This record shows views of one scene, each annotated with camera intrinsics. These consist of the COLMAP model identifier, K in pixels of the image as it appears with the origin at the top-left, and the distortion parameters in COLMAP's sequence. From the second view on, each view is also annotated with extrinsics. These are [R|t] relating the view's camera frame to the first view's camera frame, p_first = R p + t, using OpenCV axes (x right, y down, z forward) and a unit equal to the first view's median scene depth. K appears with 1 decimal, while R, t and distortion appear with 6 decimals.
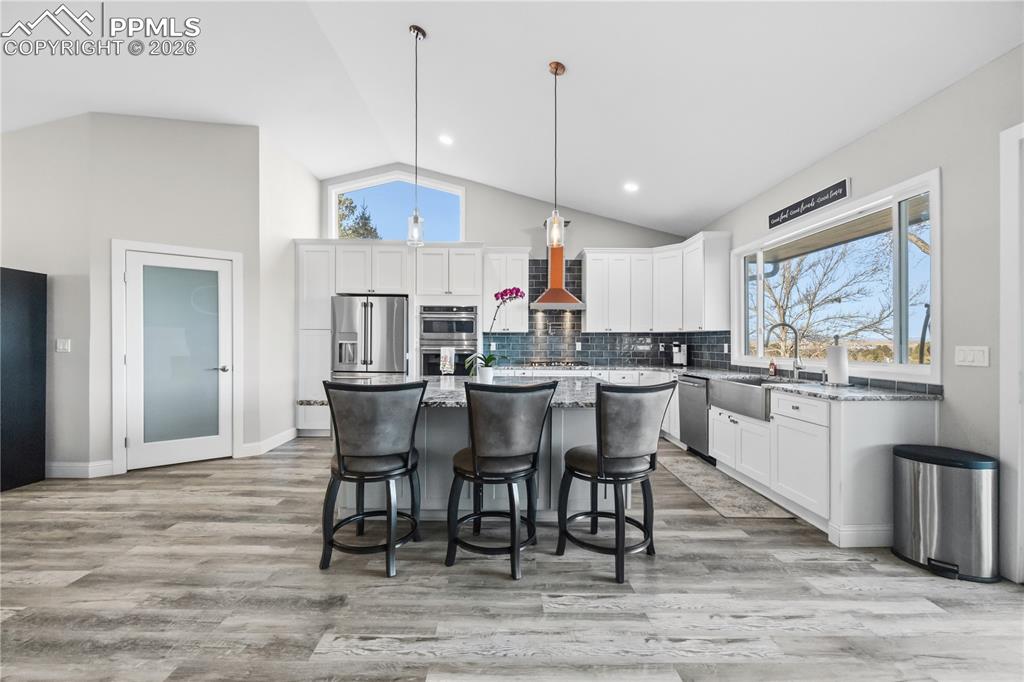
lens RADIAL K [[412.2, 0, 501.2], [0, 412.2, 338.2], [0, 0, 1]] dist [-0.000034, 0.000047]
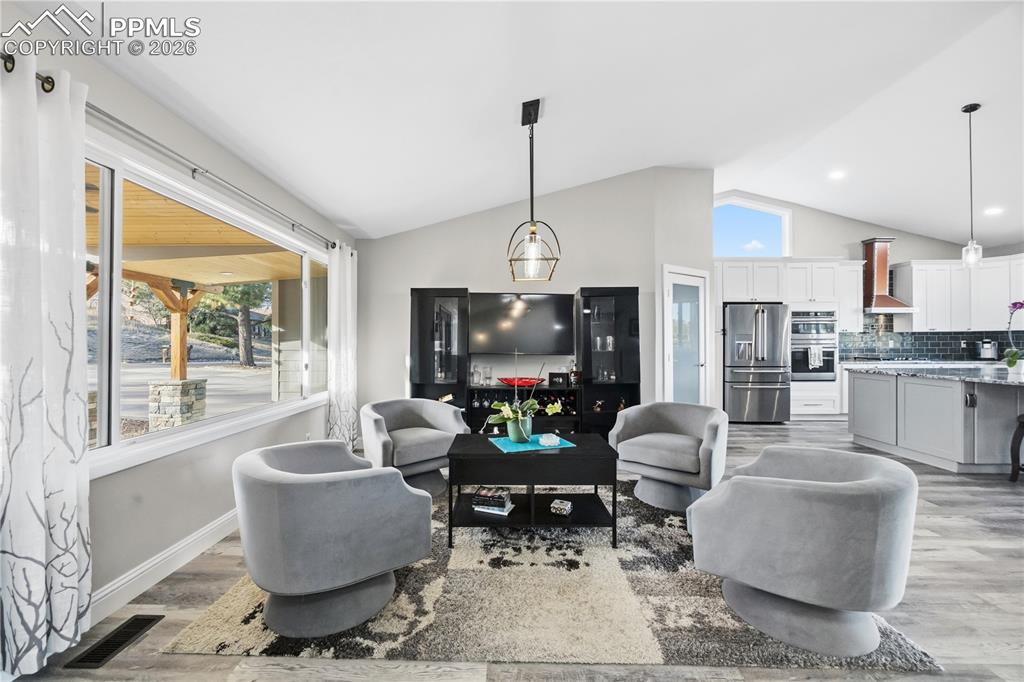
lens RADIAL K [[399.6, 0, 512.0], [0, 399.6, 341.0], [0, 0, 1]] dist [0.001345, 0.000145]
pose [[0.999858, -0.010092, -0.013514, -1.082746], [0.010201, 0.999916, 0.007991, -0.010909], [0.013432, -0.008127, 0.999877, -0.189021]]
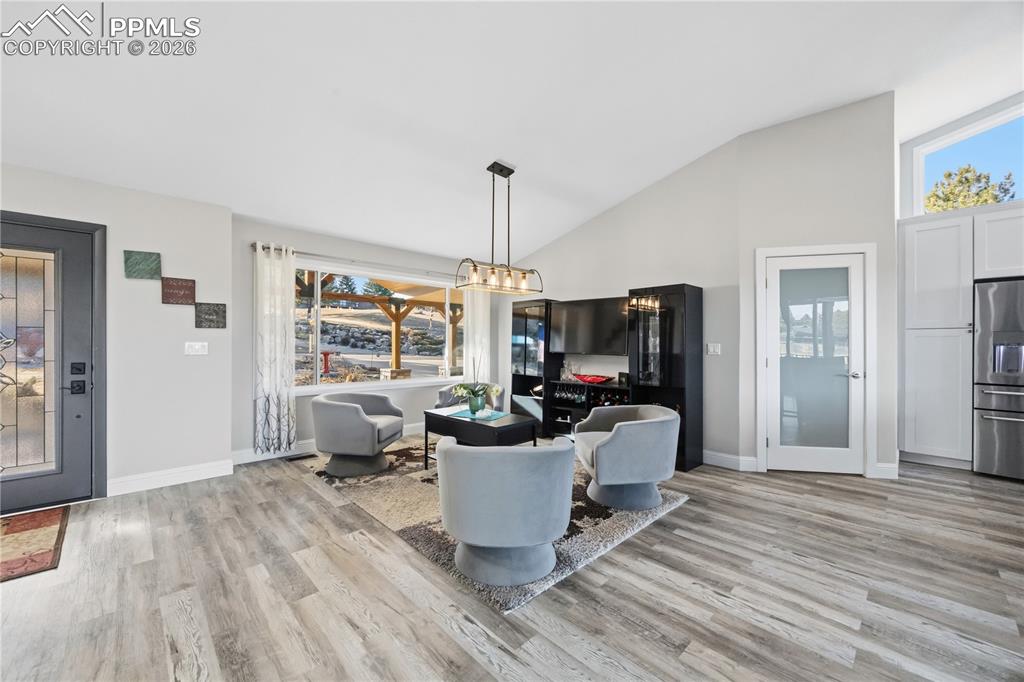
lens RADIAL K [[409.0, 0, 512.0], [0, 409.0, 341.0], [0, 0, 1]] dist [0.001567, 0.000122]
pose [[0.683120, -0.009040, -0.730250, -0.446868], [0.009476, 0.999949, -0.003514, -0.003953], [0.730245, -0.004519, 0.683170, -0.129322]]
